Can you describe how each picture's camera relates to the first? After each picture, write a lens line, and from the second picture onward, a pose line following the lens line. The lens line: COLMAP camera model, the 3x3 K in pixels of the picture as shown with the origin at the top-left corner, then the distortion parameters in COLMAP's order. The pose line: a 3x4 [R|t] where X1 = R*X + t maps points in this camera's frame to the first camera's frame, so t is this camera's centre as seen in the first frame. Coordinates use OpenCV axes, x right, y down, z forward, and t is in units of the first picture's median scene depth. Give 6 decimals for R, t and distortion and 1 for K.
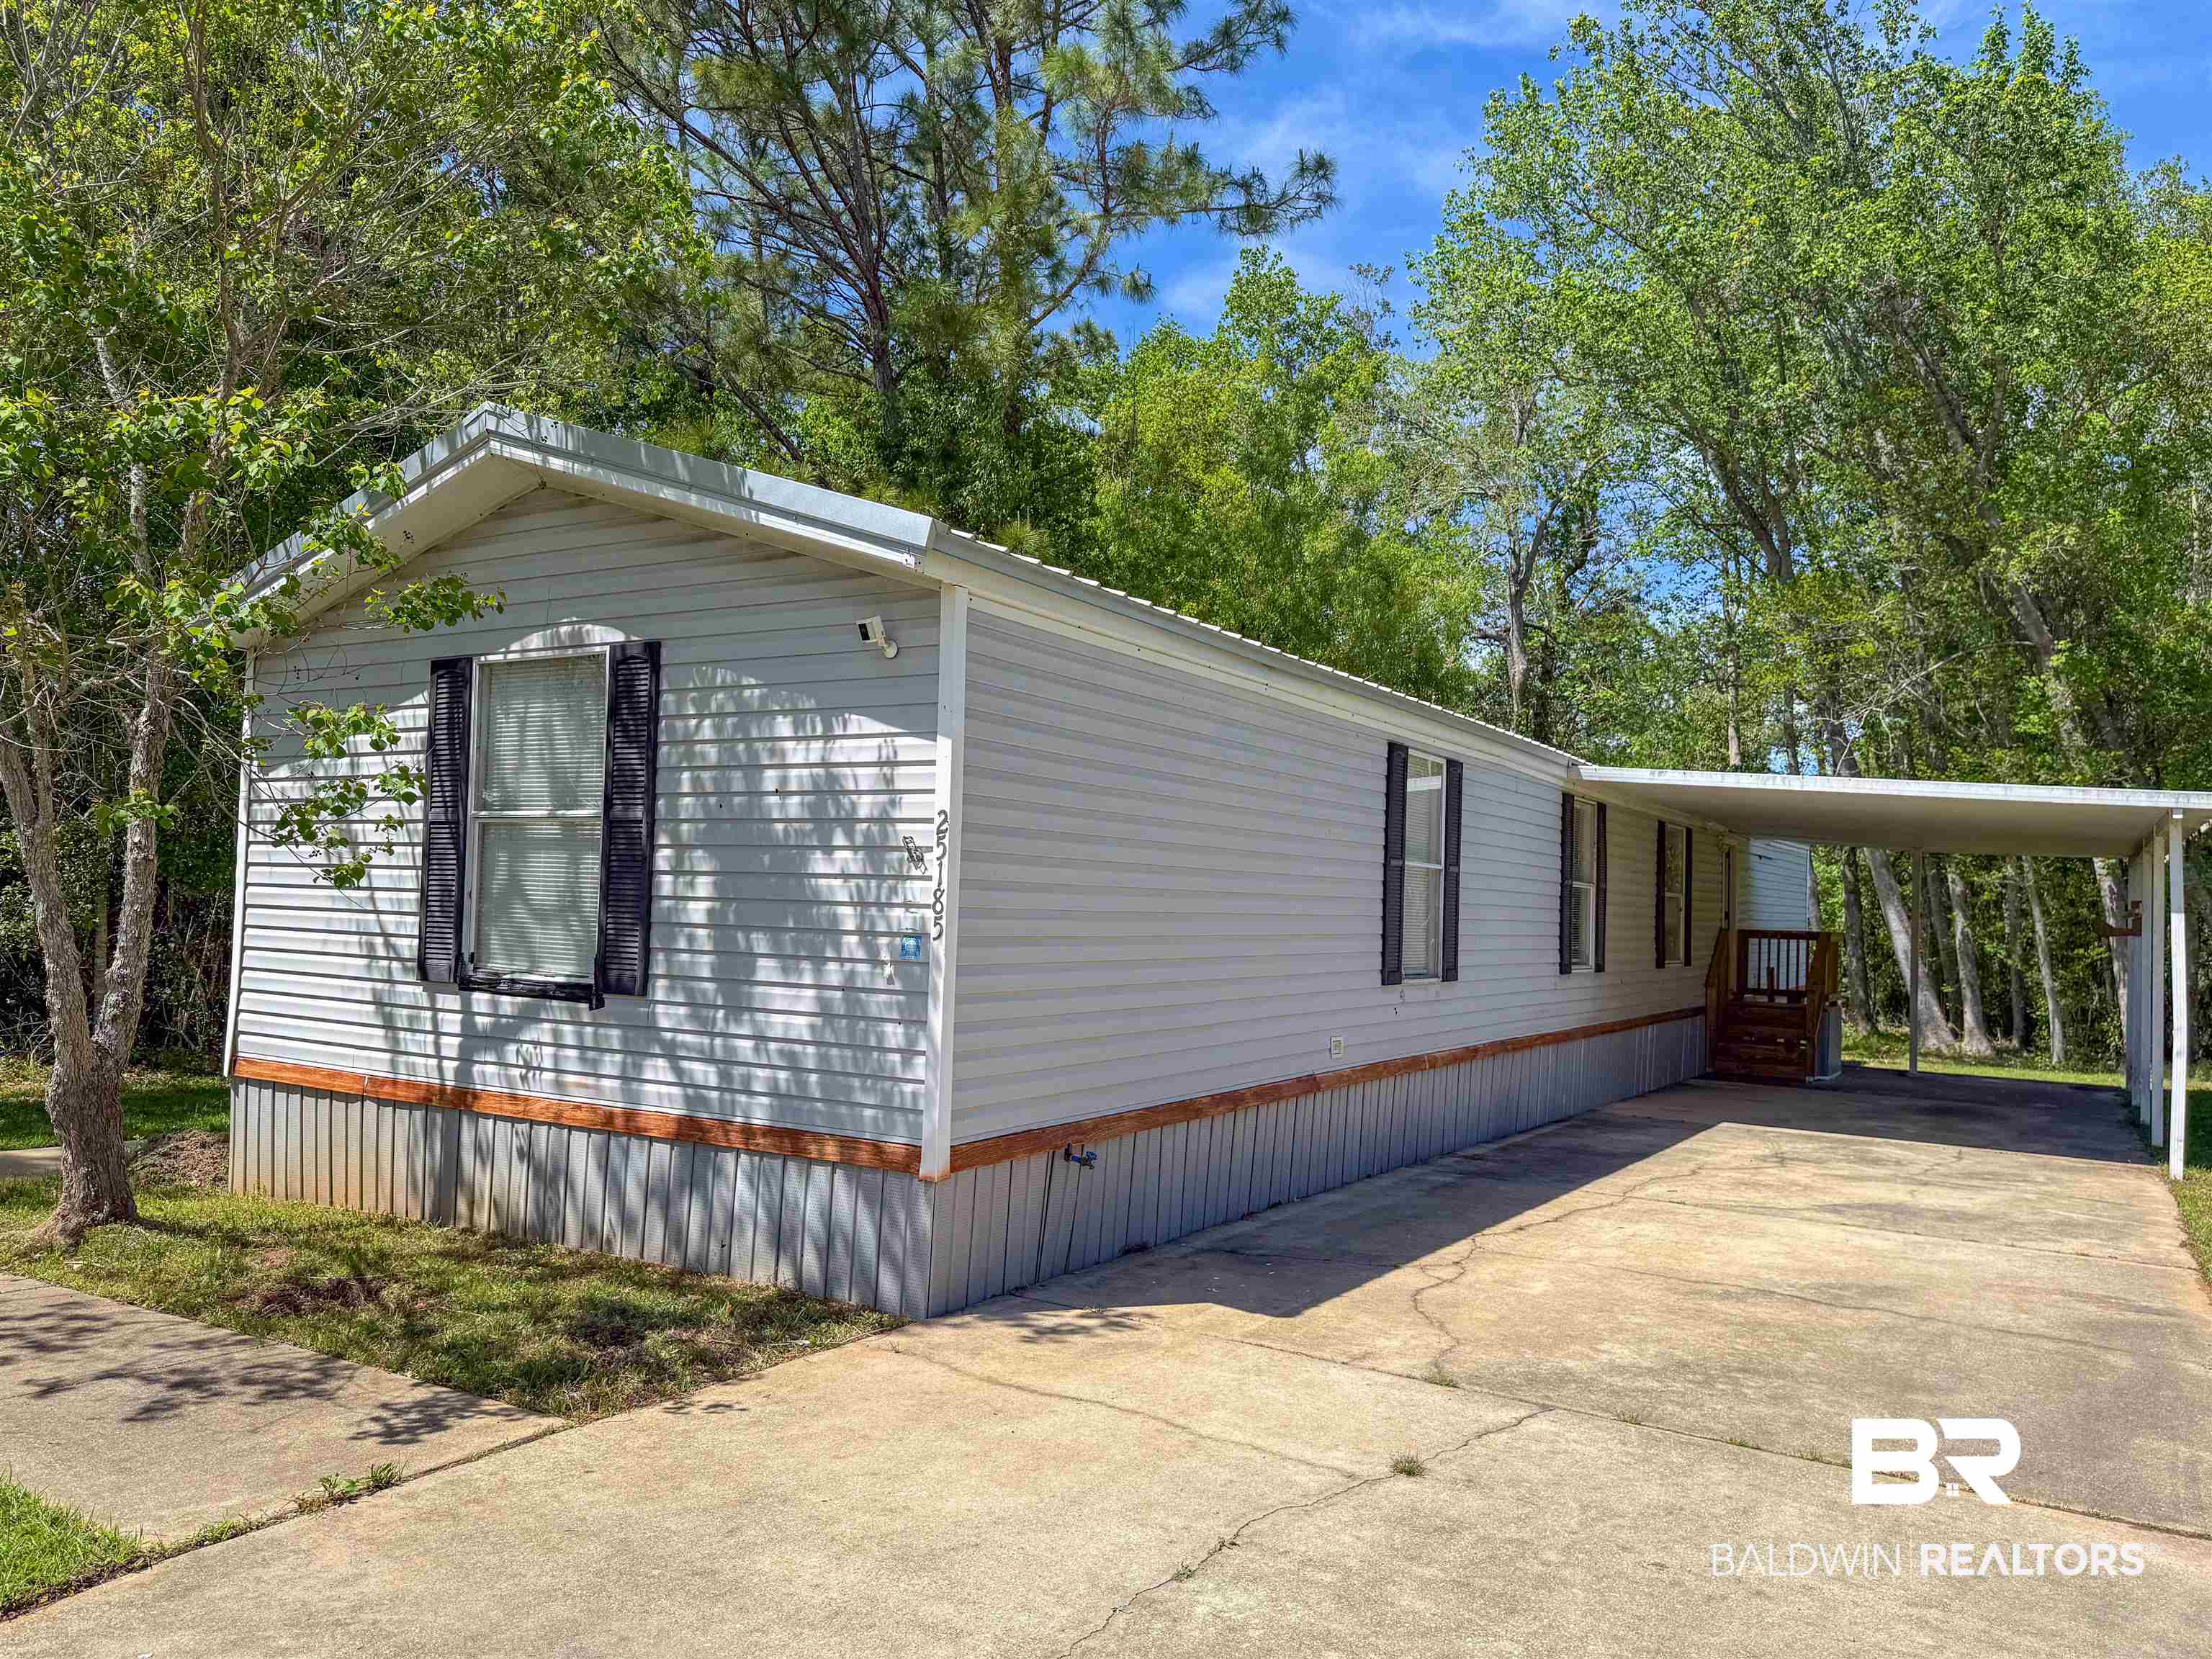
lens RADIAL K [[1540.9, 0, 1092.2], [0, 1540.9, 829.2], [0, 0, 1]] dist [0.050088, -0.058667]
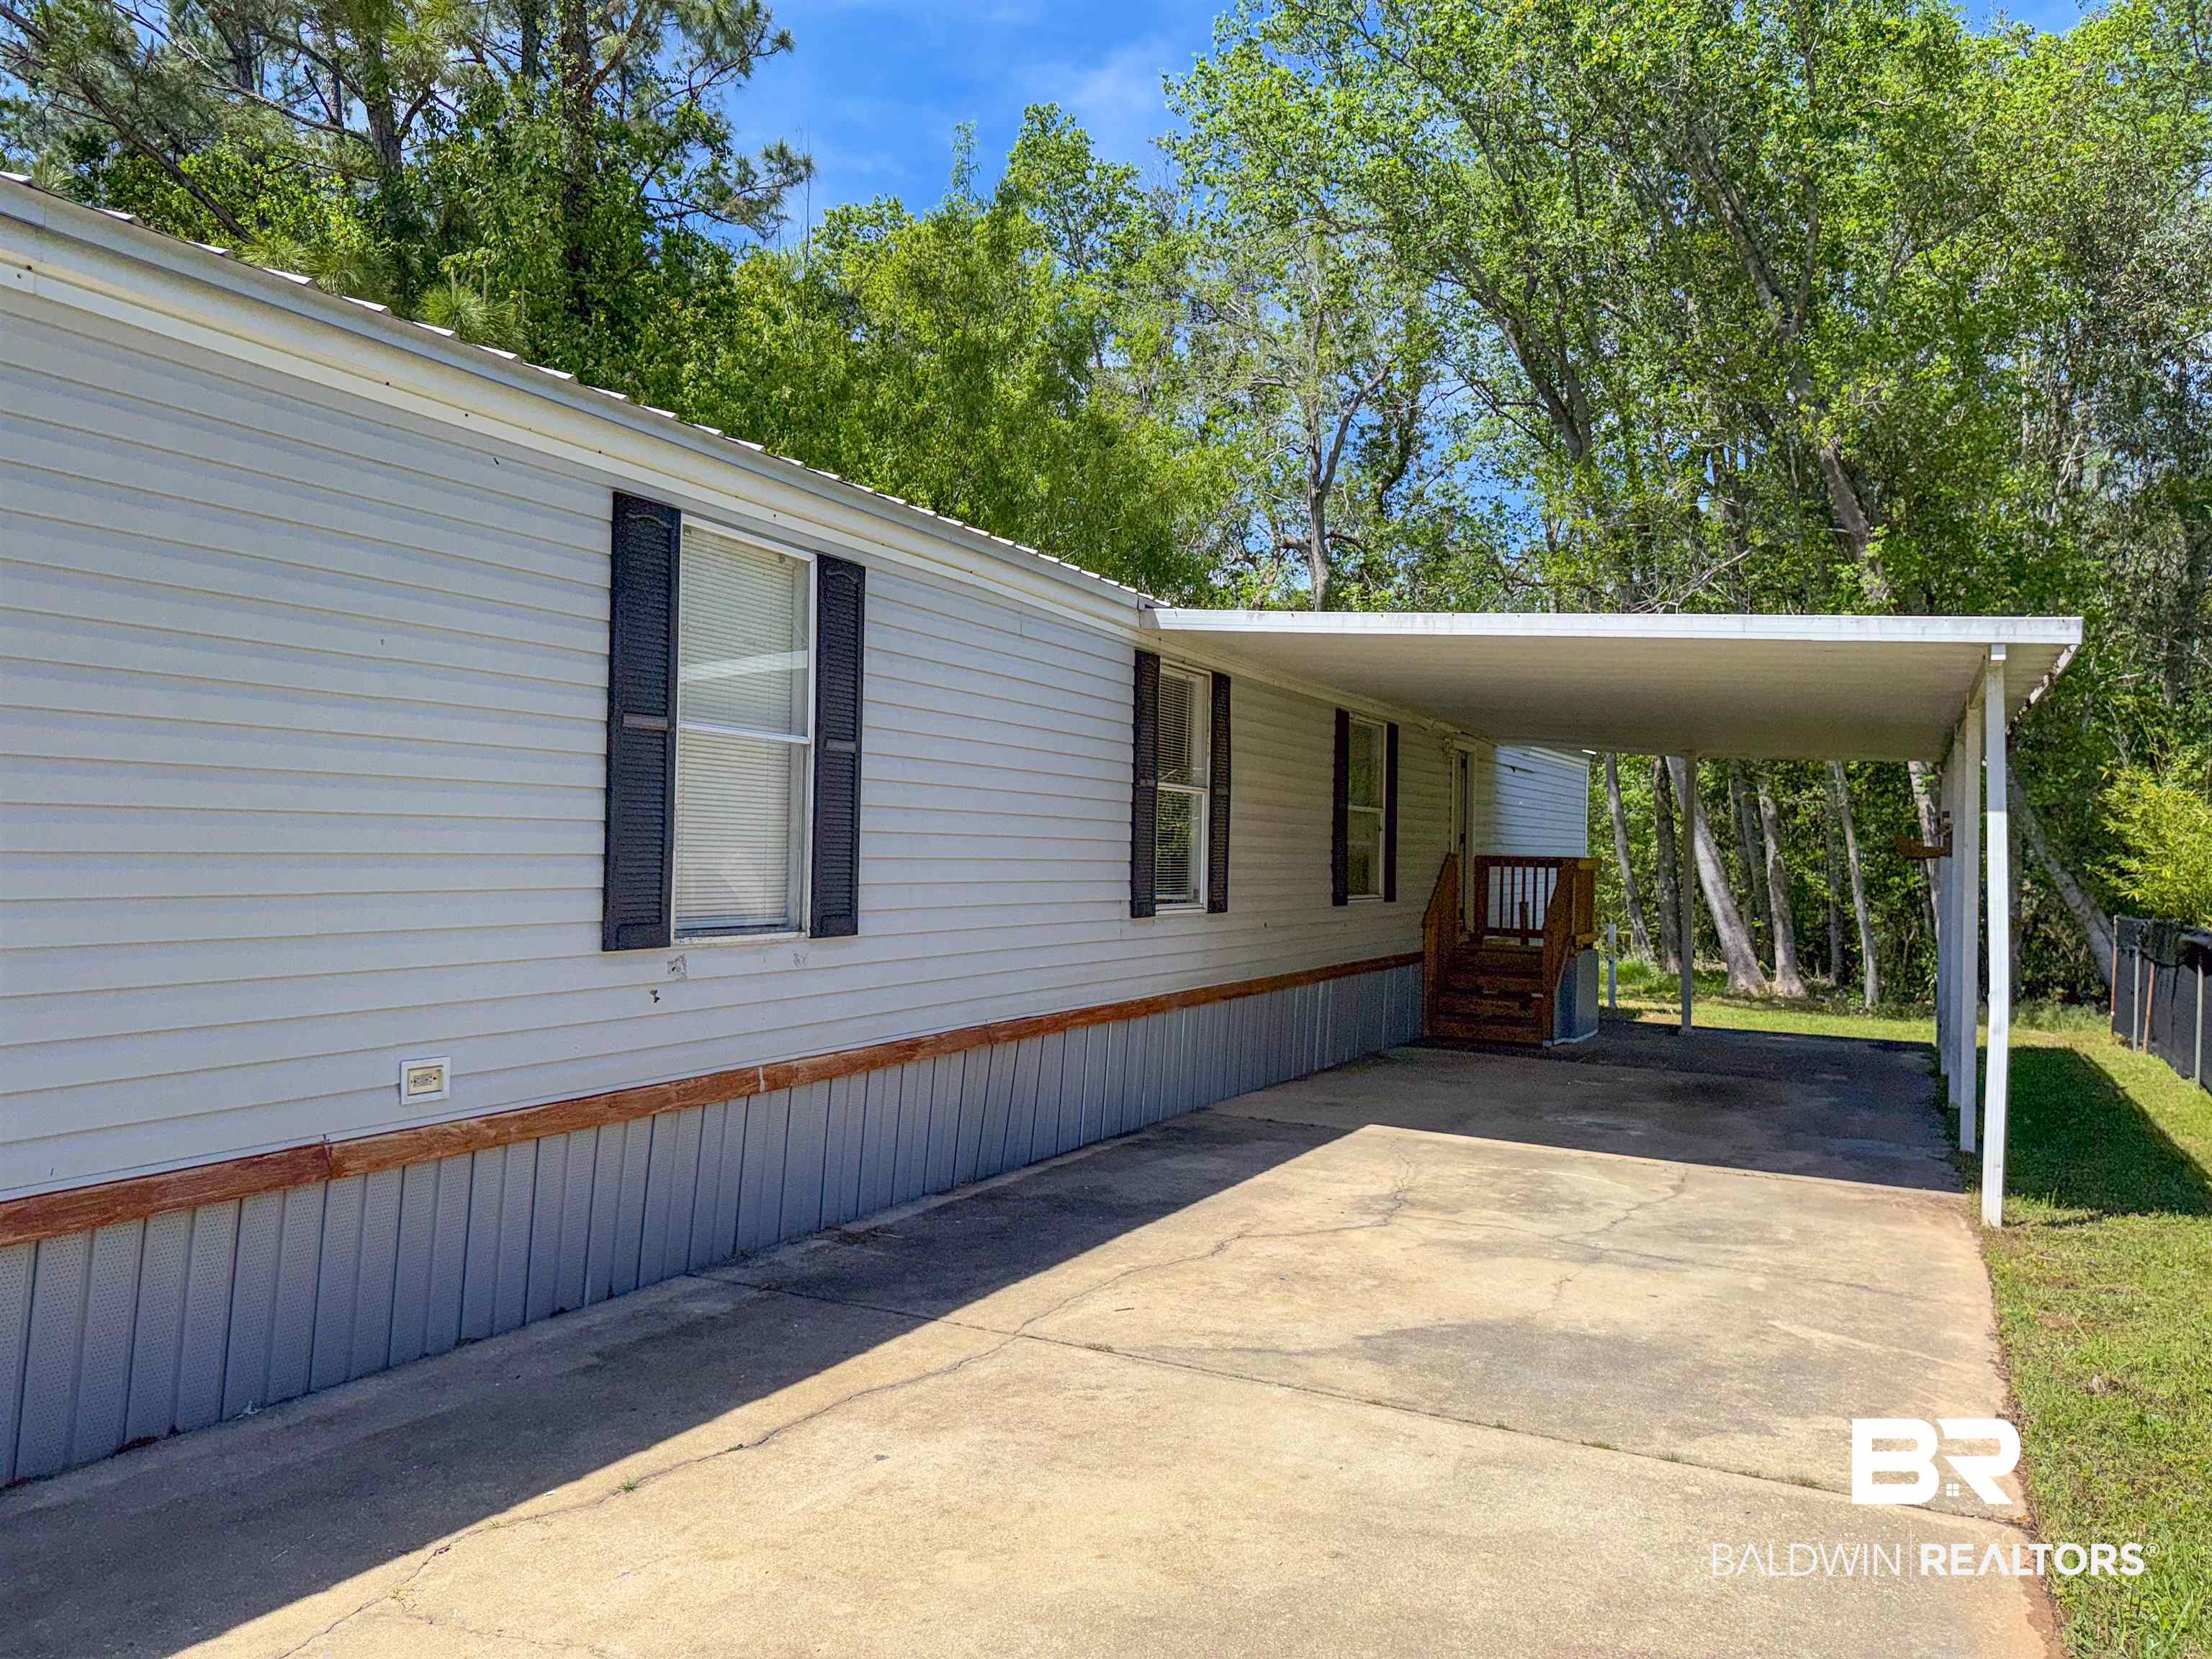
lens RADIAL K [[1540.9, 0, 1116.6], [0, 1540.9, 827.5], [0, 0, 1]] dist [0.050088, -0.058667]
pose [[0.995784, -0.011405, 0.091020, 0.123622], [0.008356, 0.999393, 0.033812, 0.016728], [-0.091351, -0.032909, 0.995275, 0.175807]]
